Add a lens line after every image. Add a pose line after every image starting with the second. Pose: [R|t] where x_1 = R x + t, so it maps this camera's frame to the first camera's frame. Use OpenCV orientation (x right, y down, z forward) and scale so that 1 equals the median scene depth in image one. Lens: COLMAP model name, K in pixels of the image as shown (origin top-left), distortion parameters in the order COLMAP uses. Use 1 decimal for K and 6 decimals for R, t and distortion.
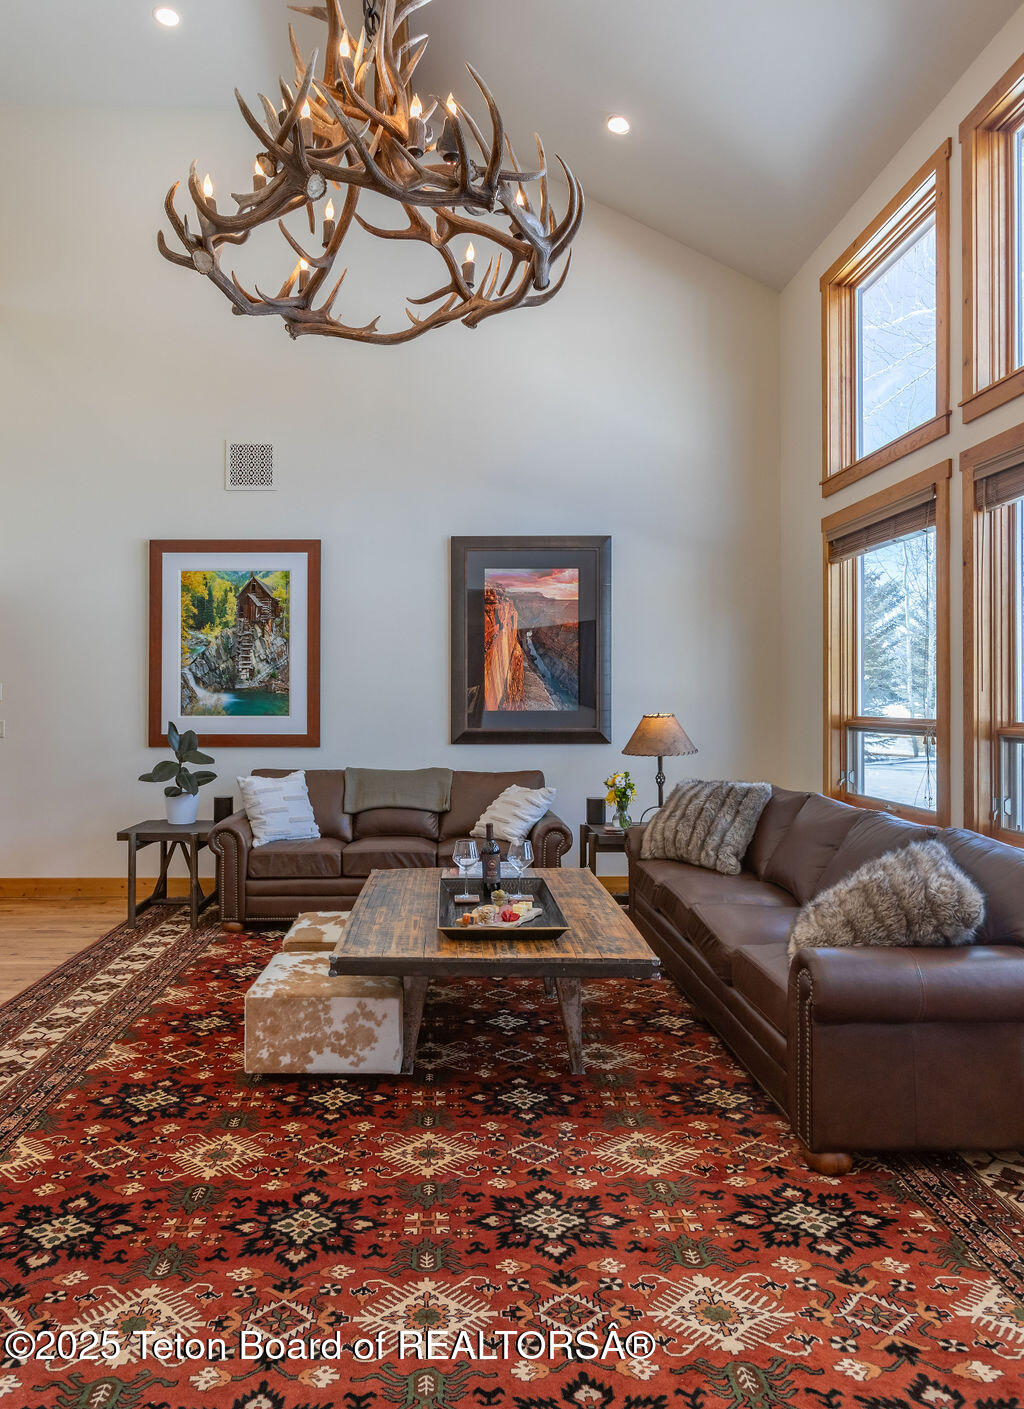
lens RADIAL K [[1062.5, 0, 510.6], [0, 1062.5, 702.1], [0, 0, 1]] dist [-0.004322, -0.000520]
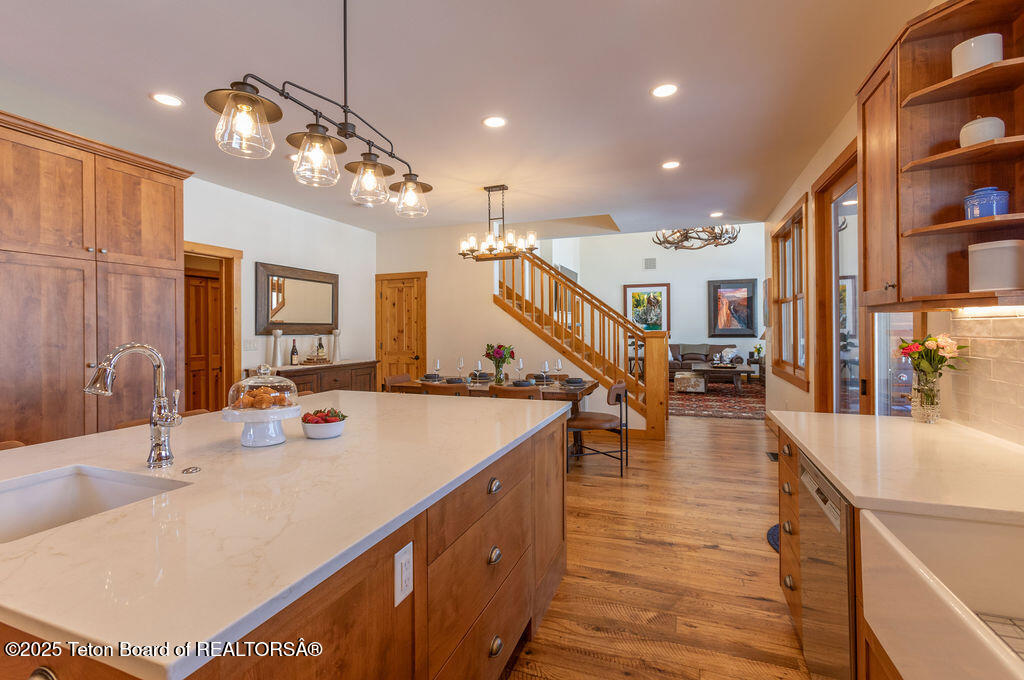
lens RADIAL K [[470.8, 0, 514.9], [0, 470.8, 331.0], [0, 0, 1]] dist [-0.001963, 0.000009]
pose [[0.911324, -0.006744, -0.411634, 0.003647], [0.009017, 0.999953, 0.003581, 0.004917], [0.411590, -0.006975, 0.911342, -0.734403]]
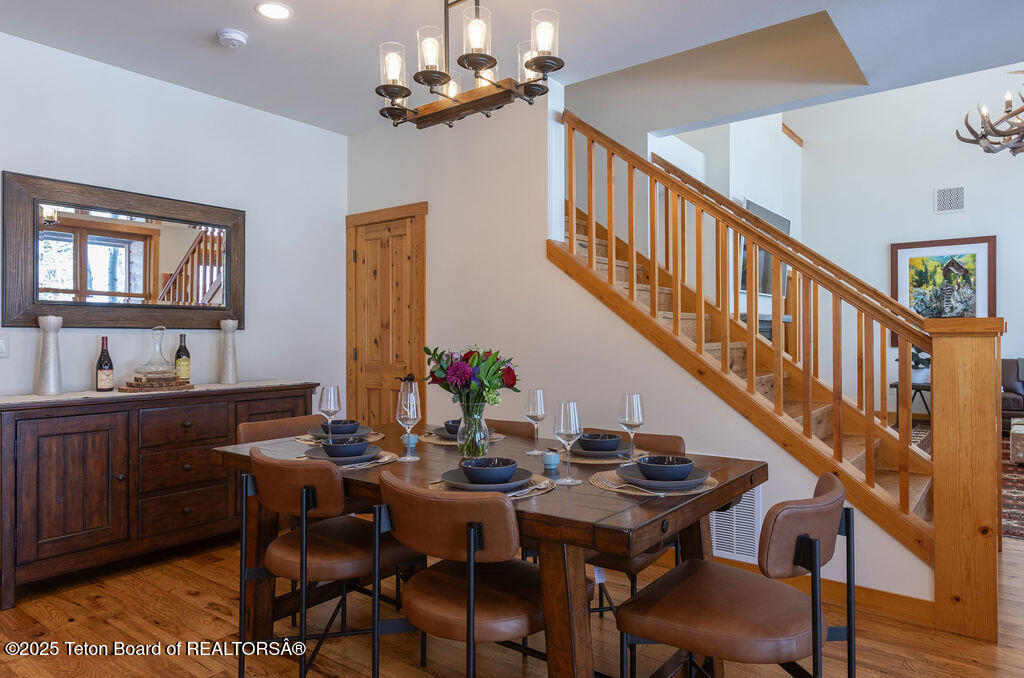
lens RADIAL K [[694.2, 0, 514.0], [0, 694.2, 339.0], [0, 0, 1]] dist [0.009760, 0.005906]
pose [[0.763042, -0.001764, -0.646347, -0.033818], [0.006575, 0.999966, 0.005033, 0.015764], [0.646316, -0.008090, 0.763027, -0.469802]]
